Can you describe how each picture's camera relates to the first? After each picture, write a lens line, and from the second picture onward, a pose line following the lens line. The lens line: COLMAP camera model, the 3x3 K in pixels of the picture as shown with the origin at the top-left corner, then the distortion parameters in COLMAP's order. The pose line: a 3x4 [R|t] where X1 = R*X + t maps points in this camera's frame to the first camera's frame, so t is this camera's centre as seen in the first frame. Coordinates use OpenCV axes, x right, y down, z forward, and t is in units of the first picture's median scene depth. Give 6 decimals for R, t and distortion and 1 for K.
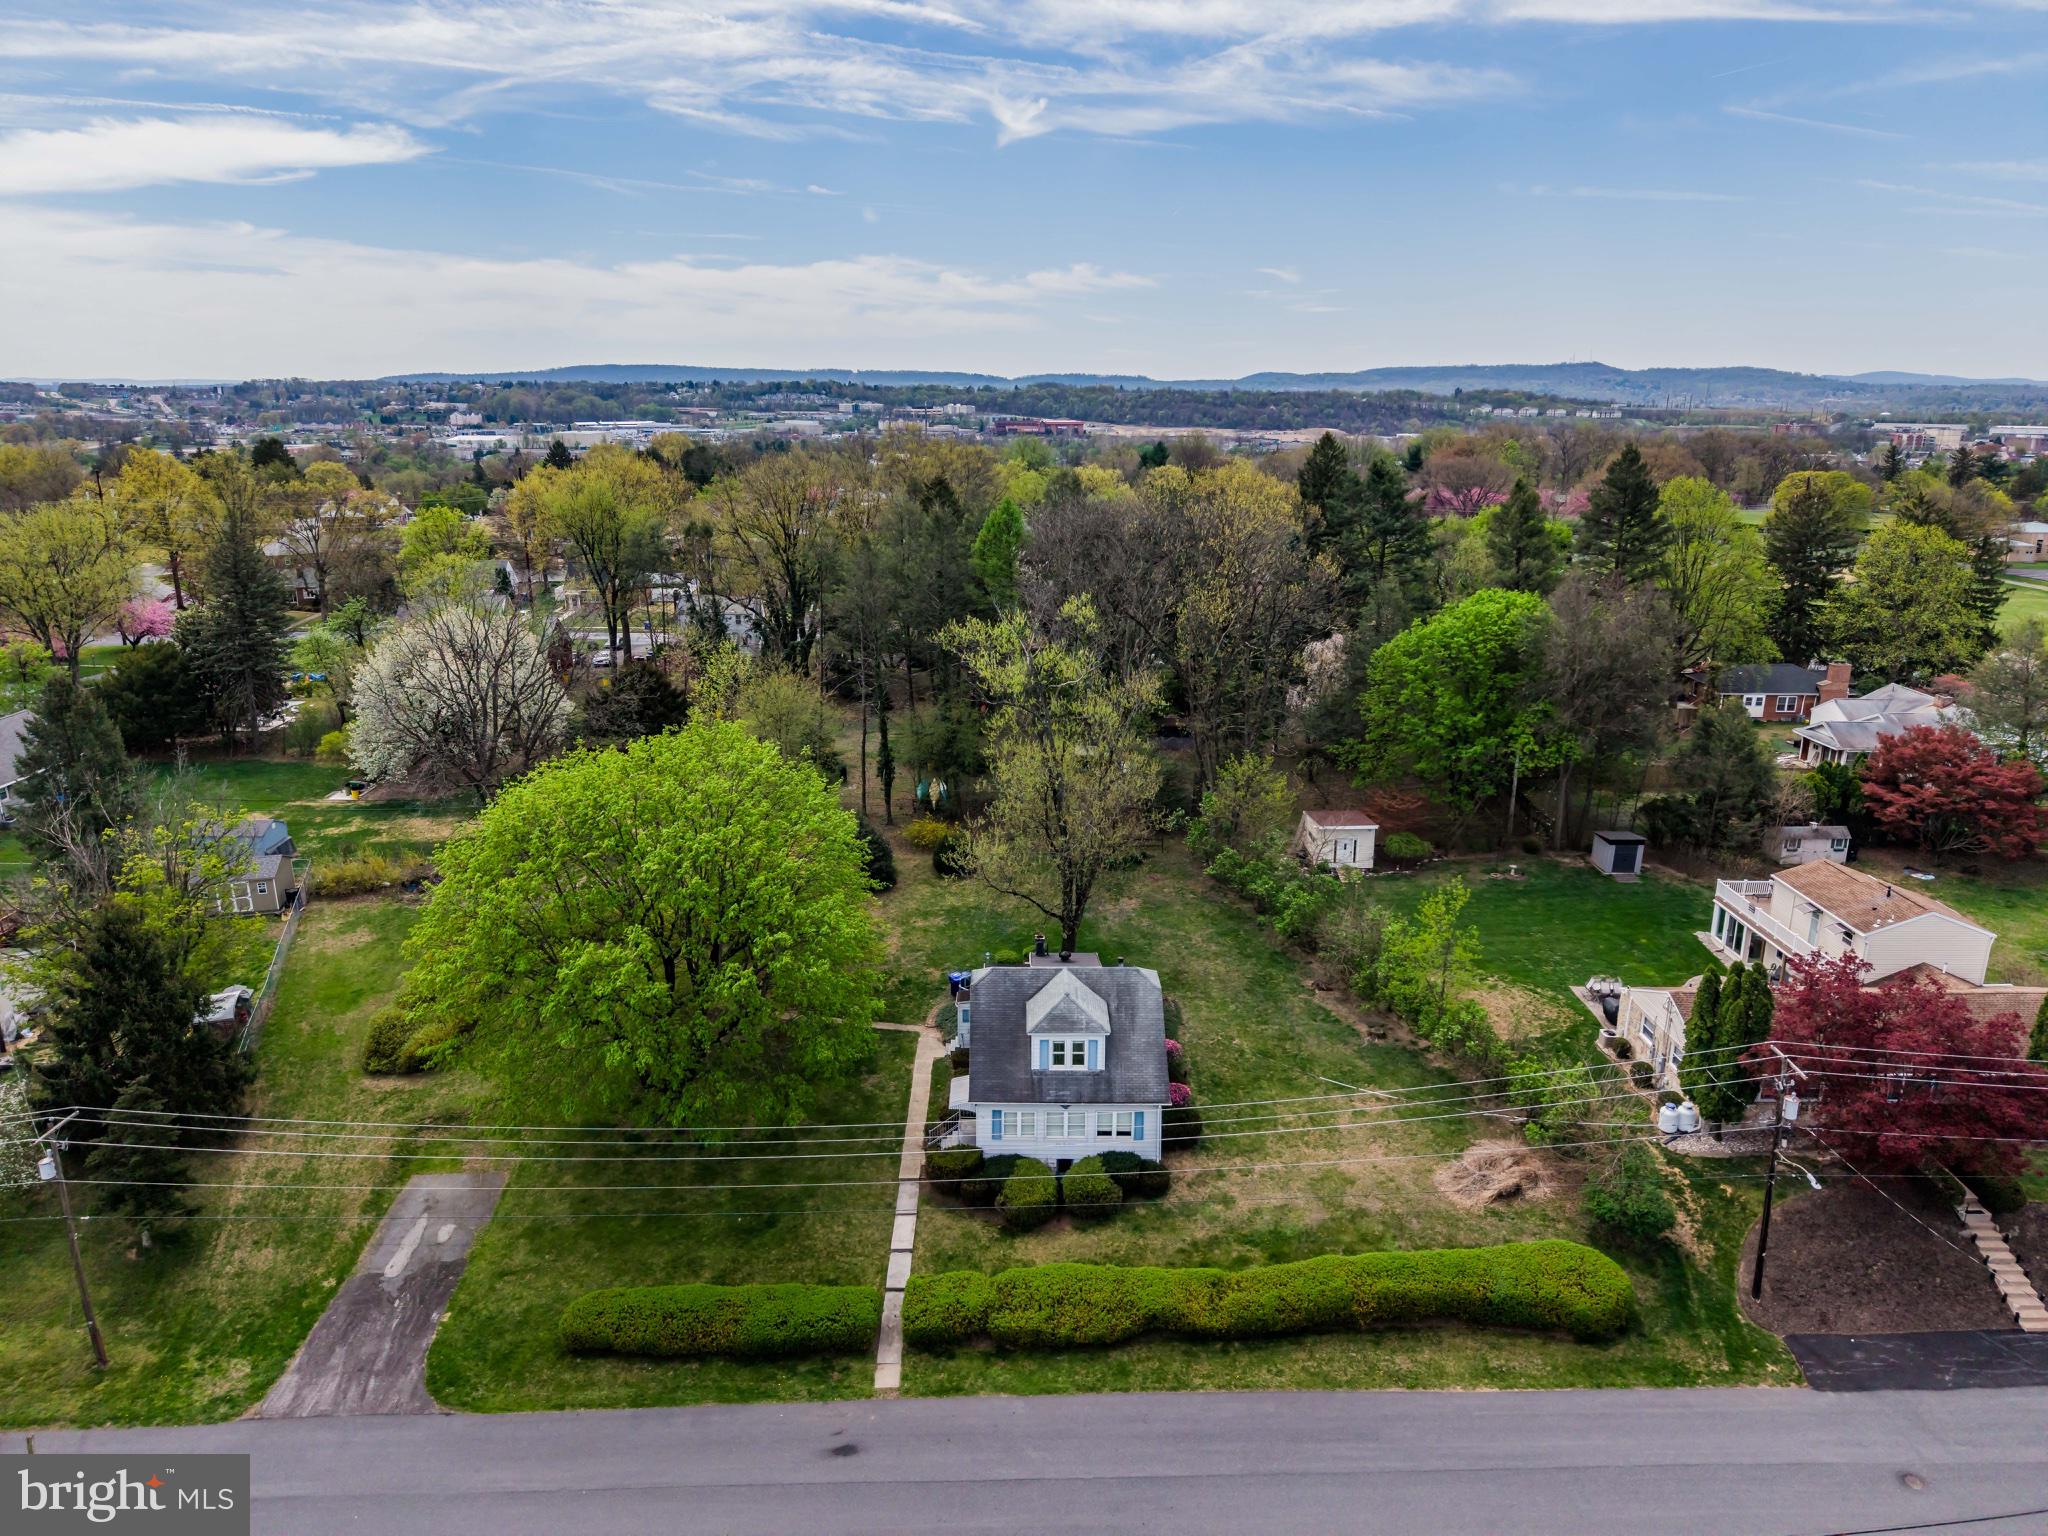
lens RADIAL K [[1370.1, 0, 1017.6], [0, 1370.1, 778.1], [0, 0, 1]] dist [0.021007, -0.020576]
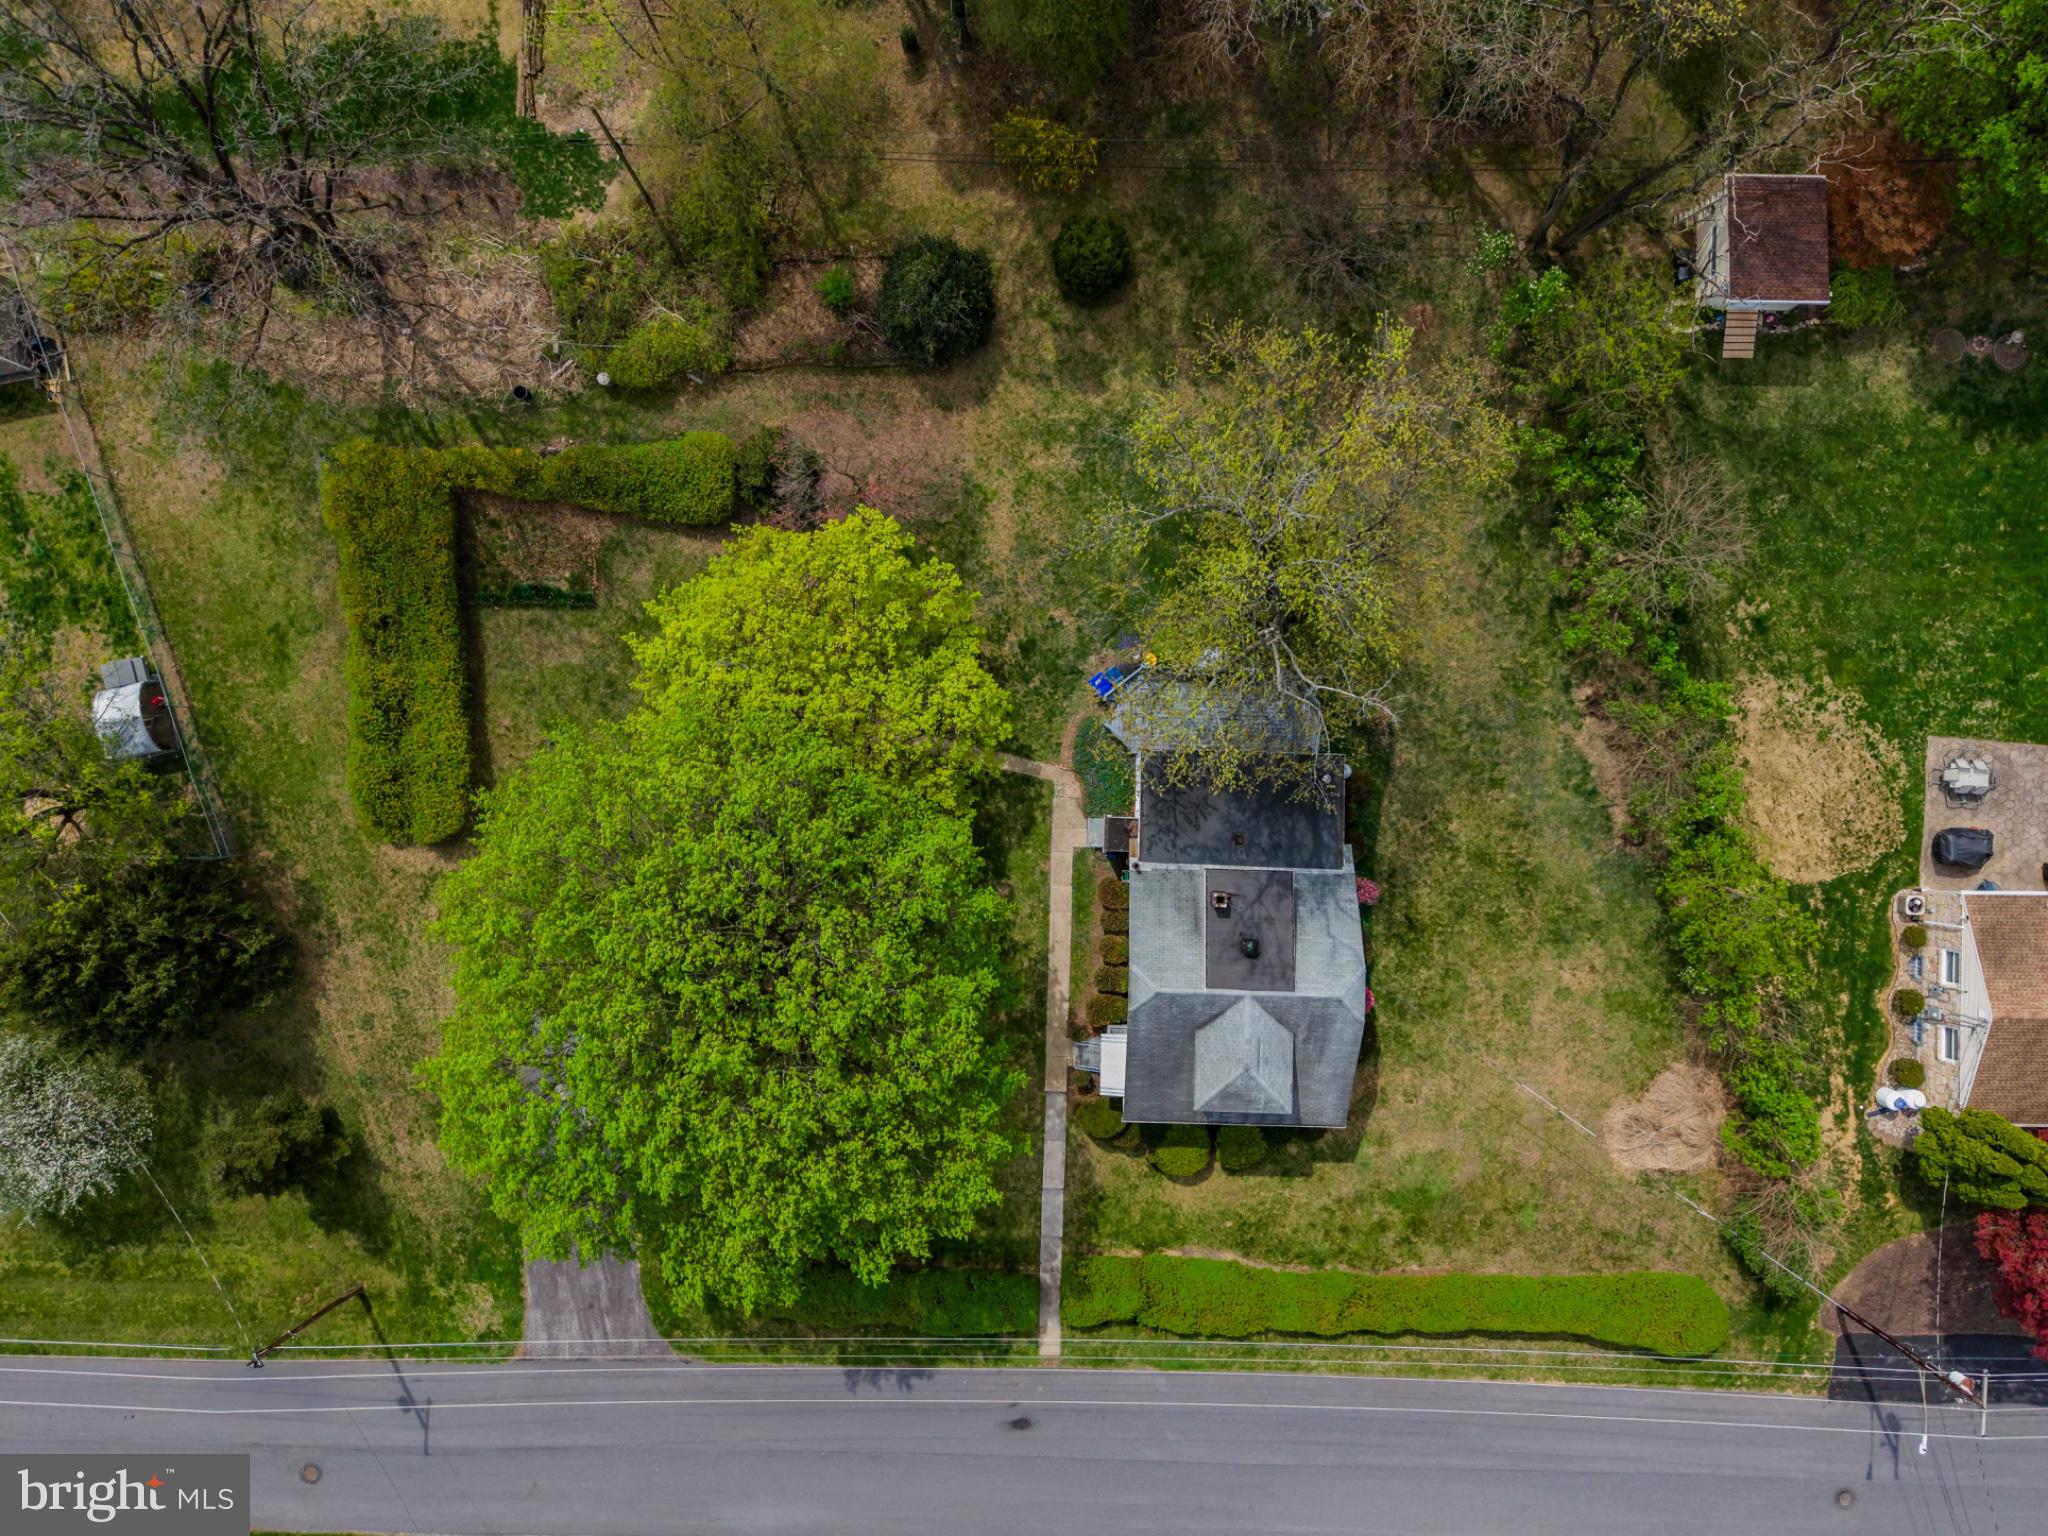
lens RADIAL K [[1370.1, 0, 1046.4], [0, 1370.1, 777.2], [0, 0, 1]] dist [0.021007, -0.020576]
pose [[0.999666, 0.024997, 0.006543, -0.086268], [-0.013255, 0.278758, 0.960270, -0.604282], [0.022180, -0.960036, 0.278997, 0.836438]]
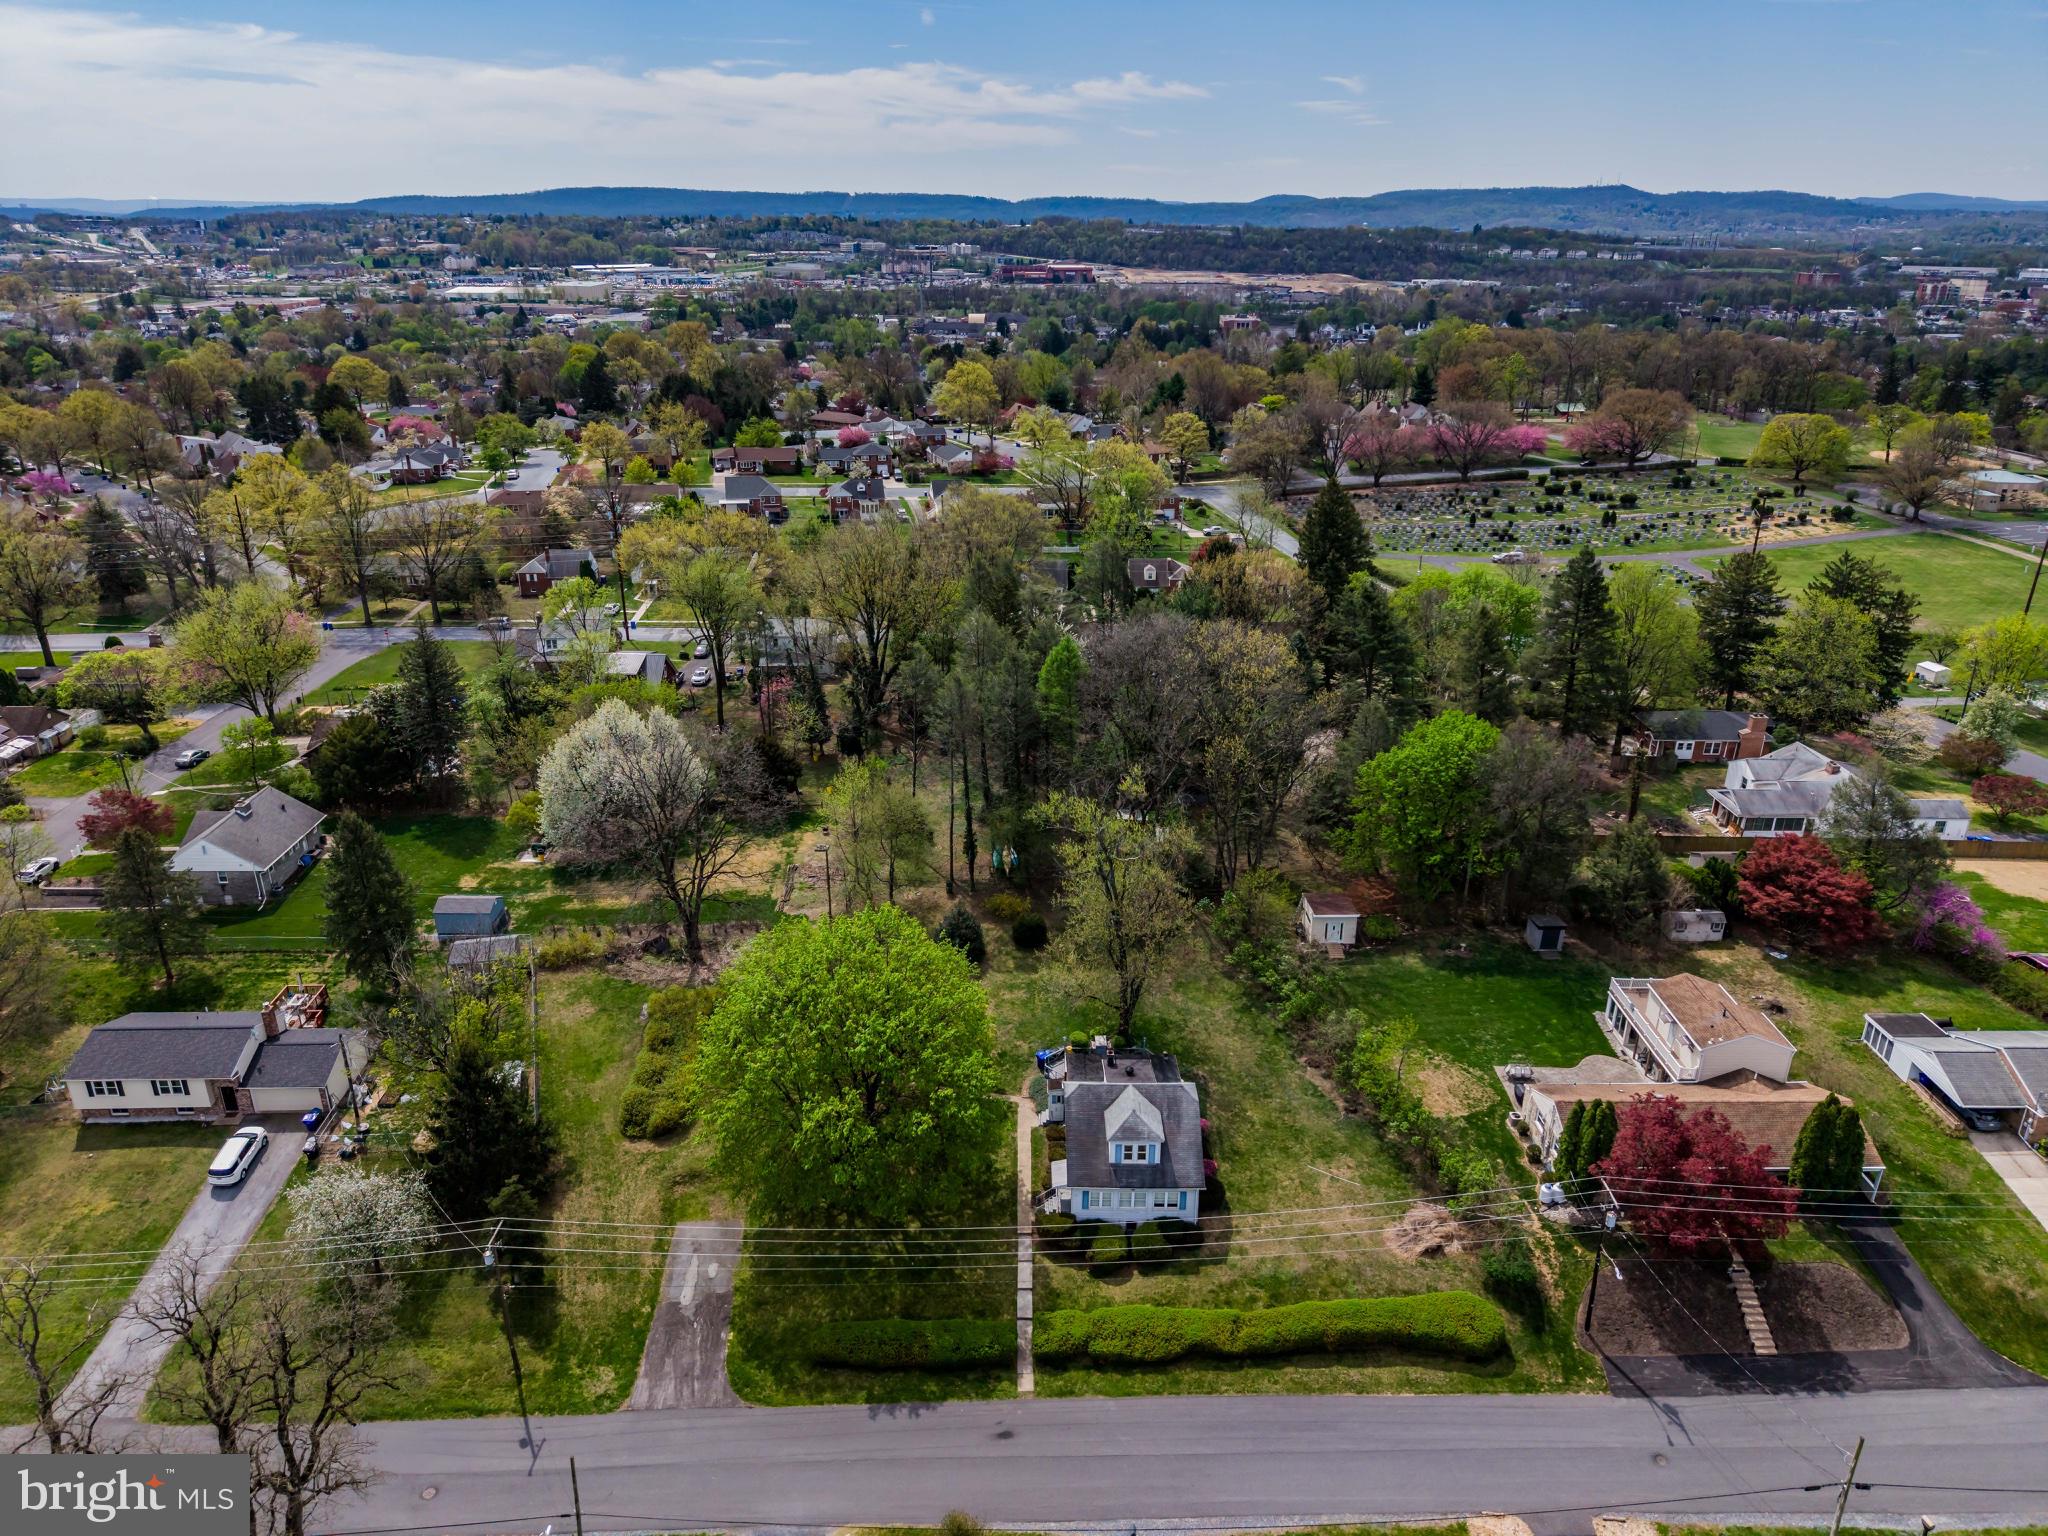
lens RADIAL K [[1370.1, 0, 1016.9], [0, 1370.1, 773.6], [0, 0, 1]] dist [0.021007, -0.020576]
pose [[0.999997, 0.001252, -0.002158, -0.075104], [-0.001000, 0.993572, 0.113198, -0.318933], [0.002286, -0.113195, 0.993570, -0.353070]]
